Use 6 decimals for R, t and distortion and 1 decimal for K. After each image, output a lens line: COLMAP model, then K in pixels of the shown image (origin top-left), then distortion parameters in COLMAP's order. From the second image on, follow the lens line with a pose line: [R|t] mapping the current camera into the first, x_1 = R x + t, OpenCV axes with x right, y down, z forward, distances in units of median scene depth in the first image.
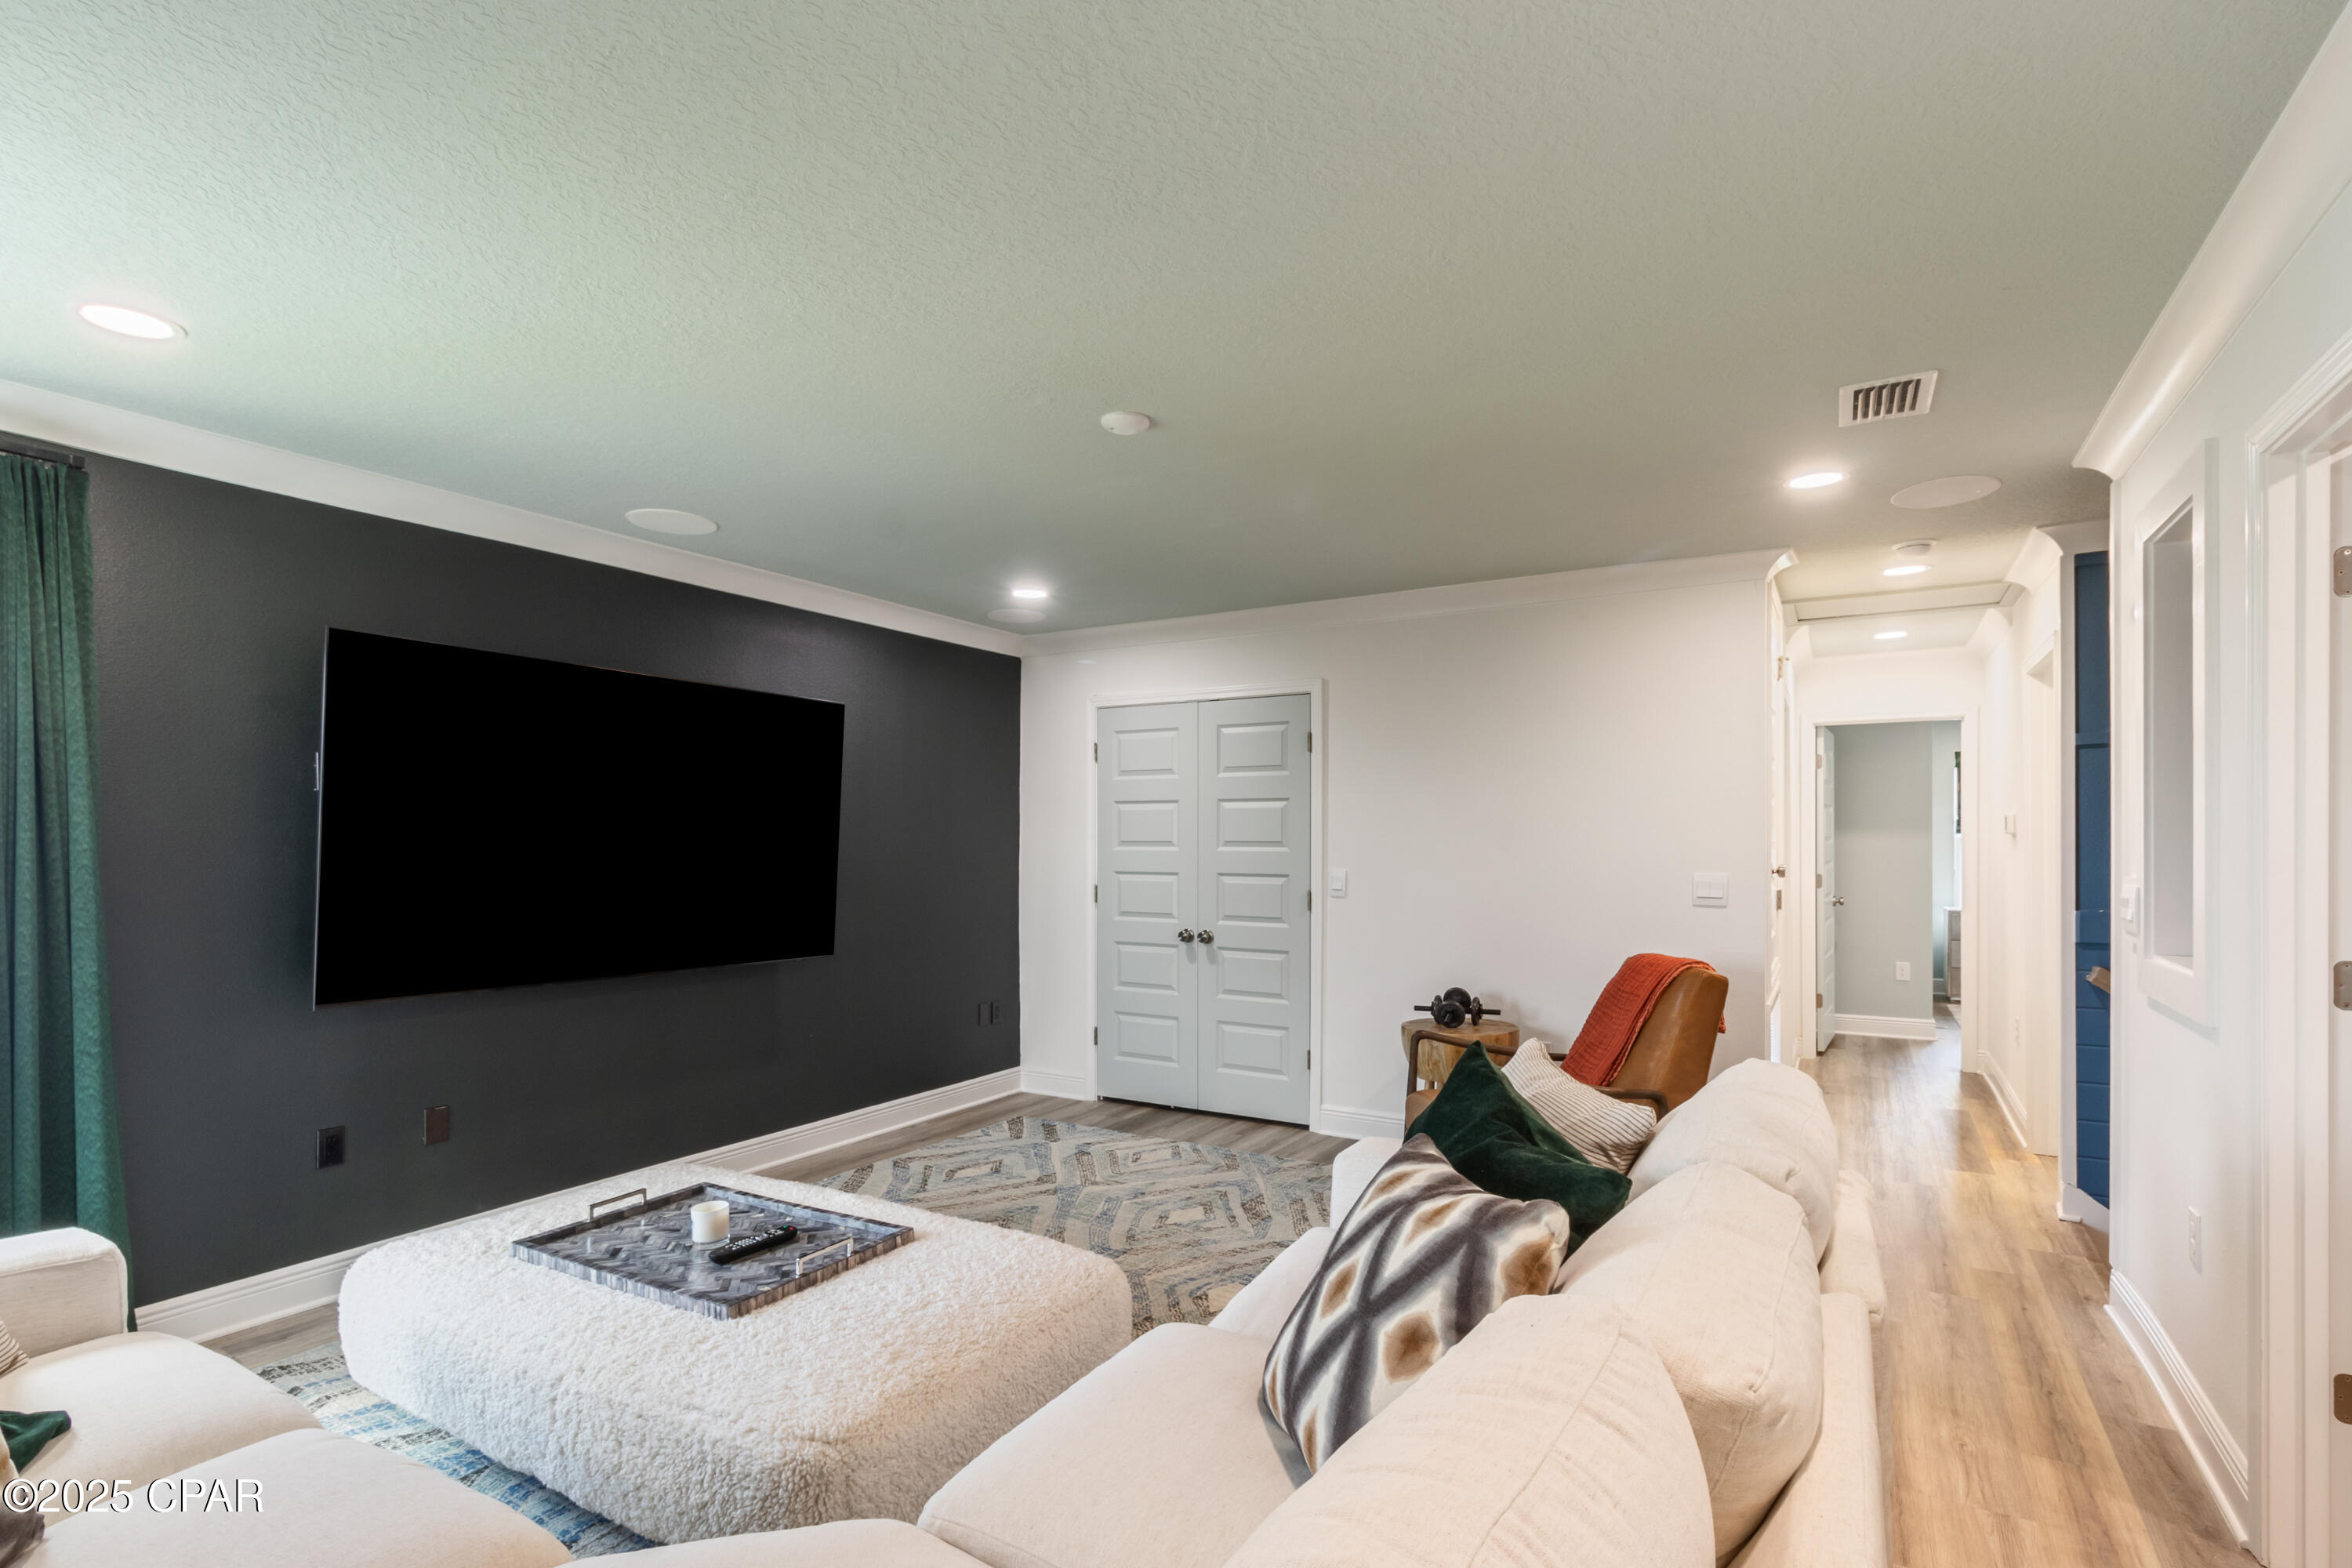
lens RADIAL K [[1101.1, 0, 1209.3], [0, 1101.1, 850.9], [0, 0, 1]] dist [-0.000311, 0.000516]
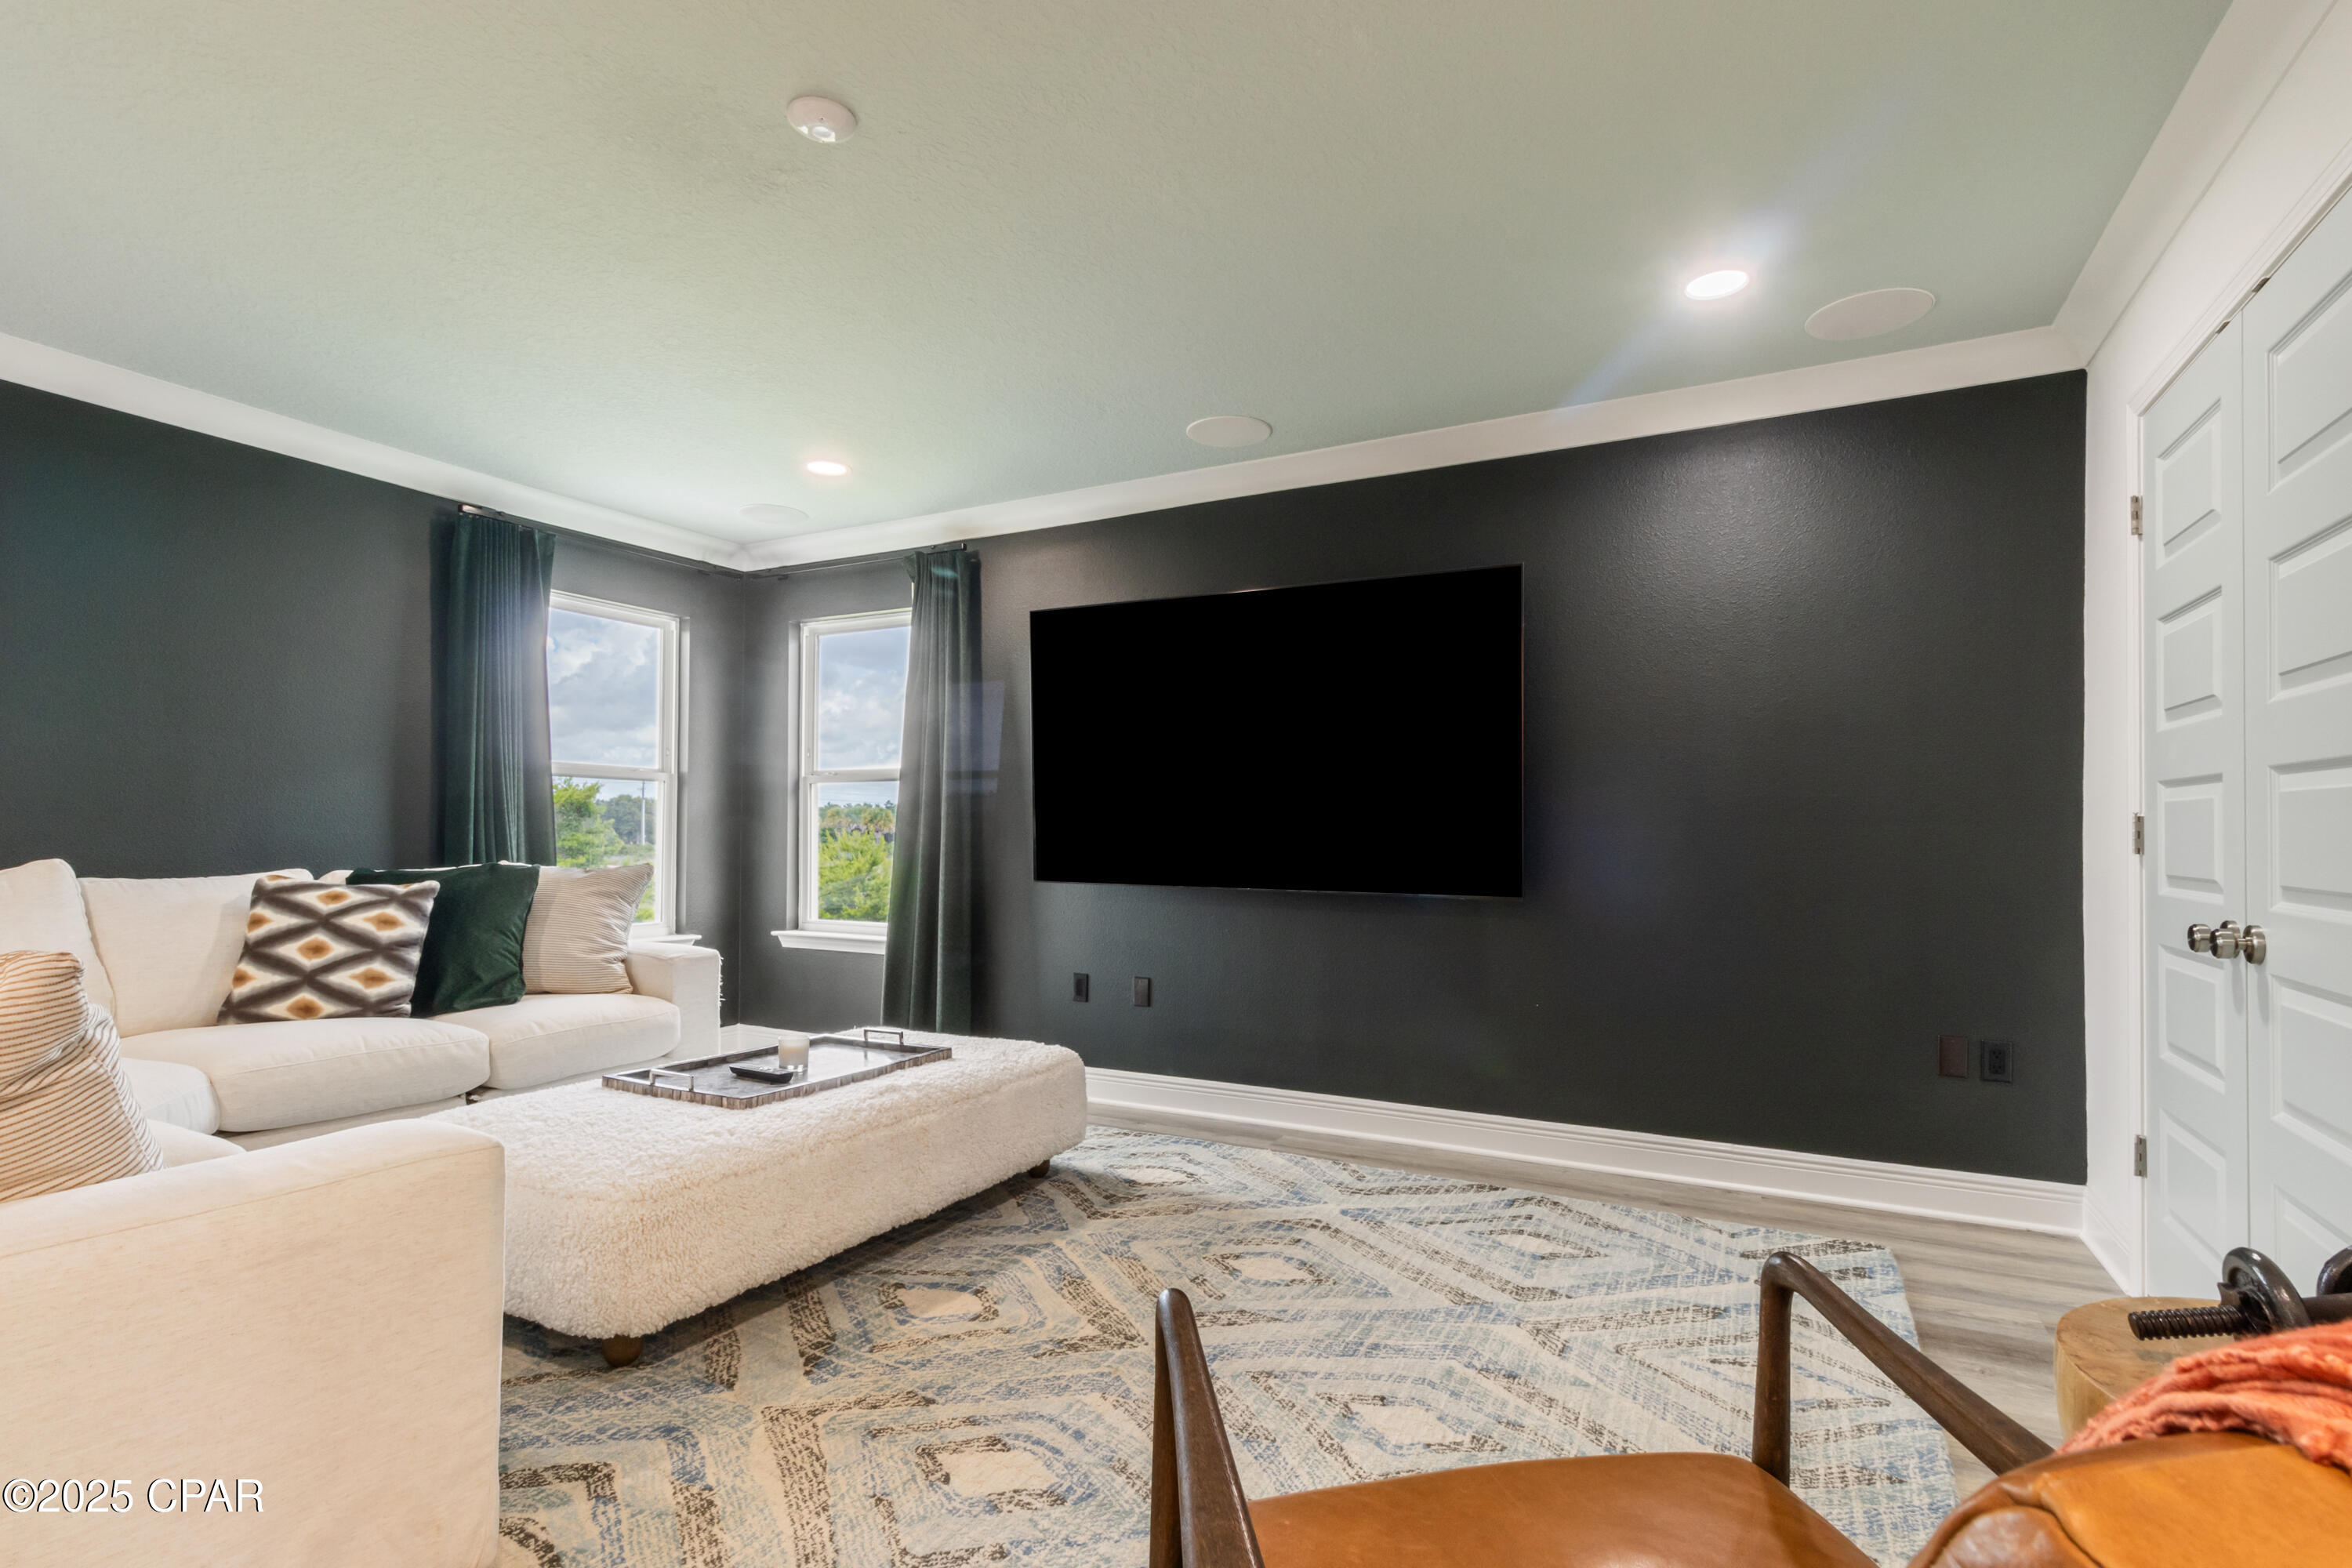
lens RADIAL K [[1101.1, 0, 1147.5], [0, 1101.1, 822.1], [0, 0, 1]] dist [-0.000311, 0.000516]
pose [[0.035897, -0.008625, -0.999318, 0.736083], [-0.013920, 0.999861, -0.009129, 0.098542], [0.999259, 0.014239, 0.035772, 1.326774]]
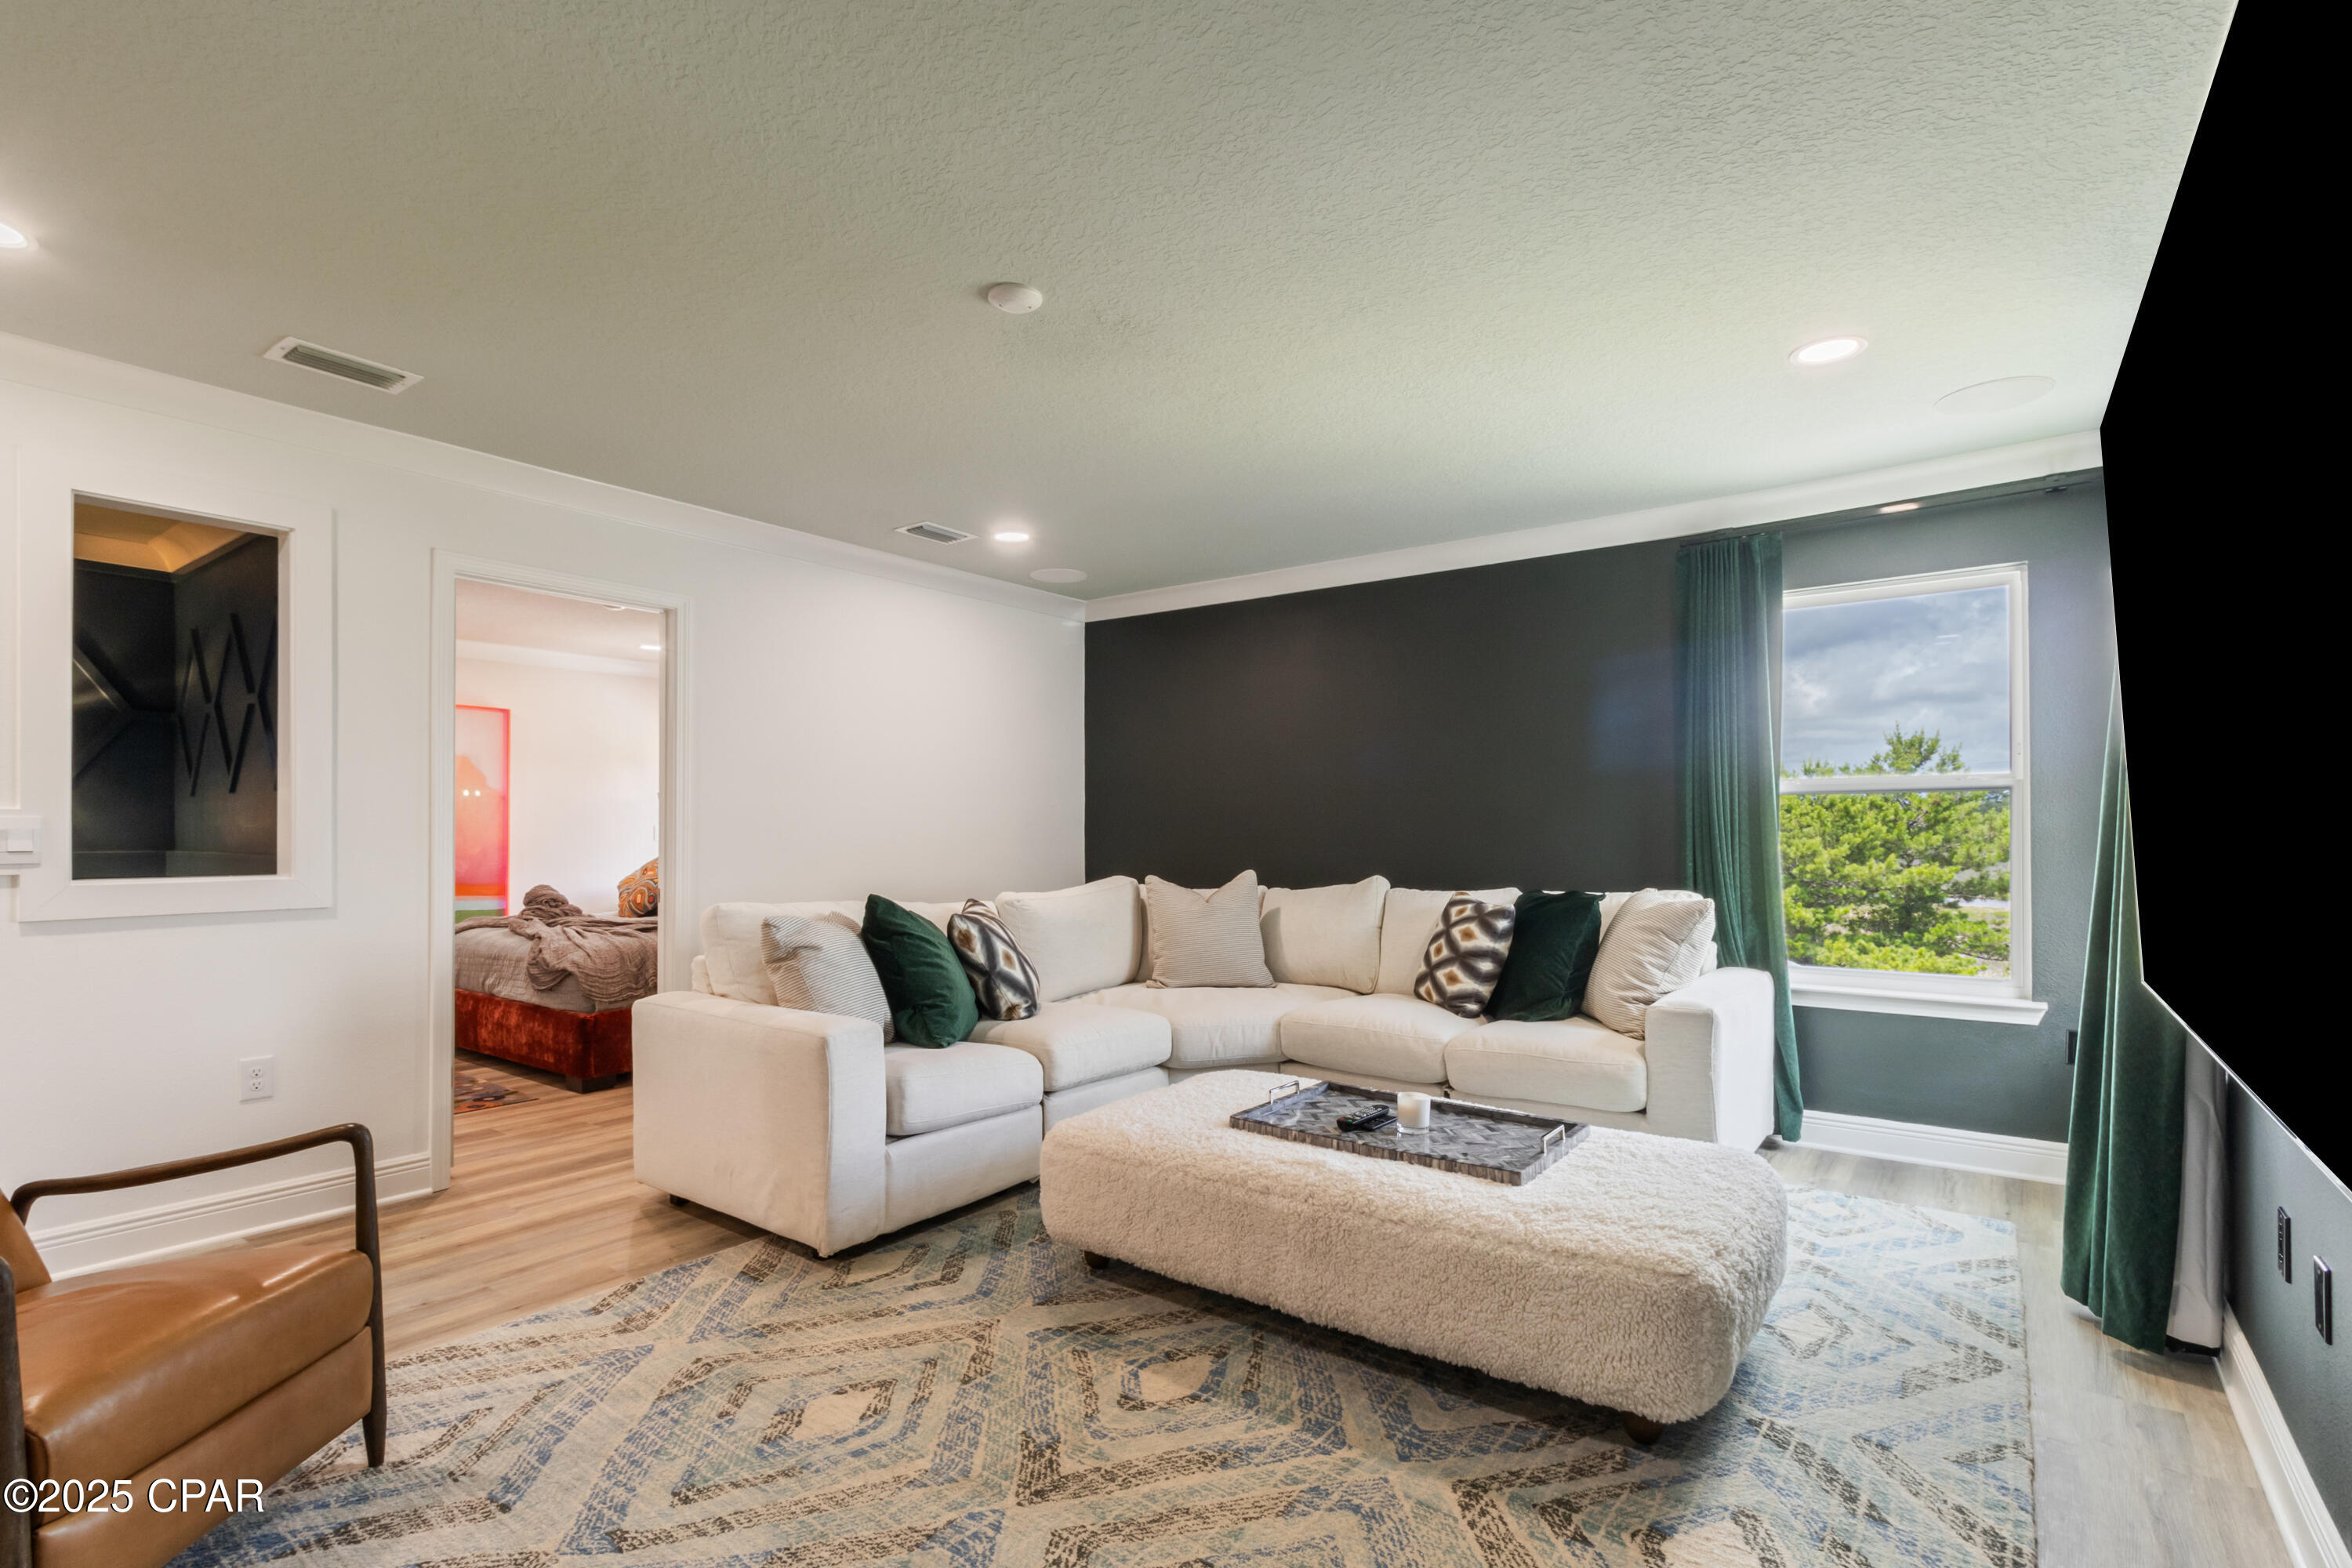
lens RADIAL K [[1101.1, 0, 1214.3], [0, 1101.1, 834.6], [0, 0, 1]] dist [-0.000311, 0.000516]
pose [[-0.996057, 0.009138, 0.088247, -0.354125], [0.009778, 0.999929, 0.006824, 0.058300], [-0.088179, 0.007660, -0.996075, 2.083771]]
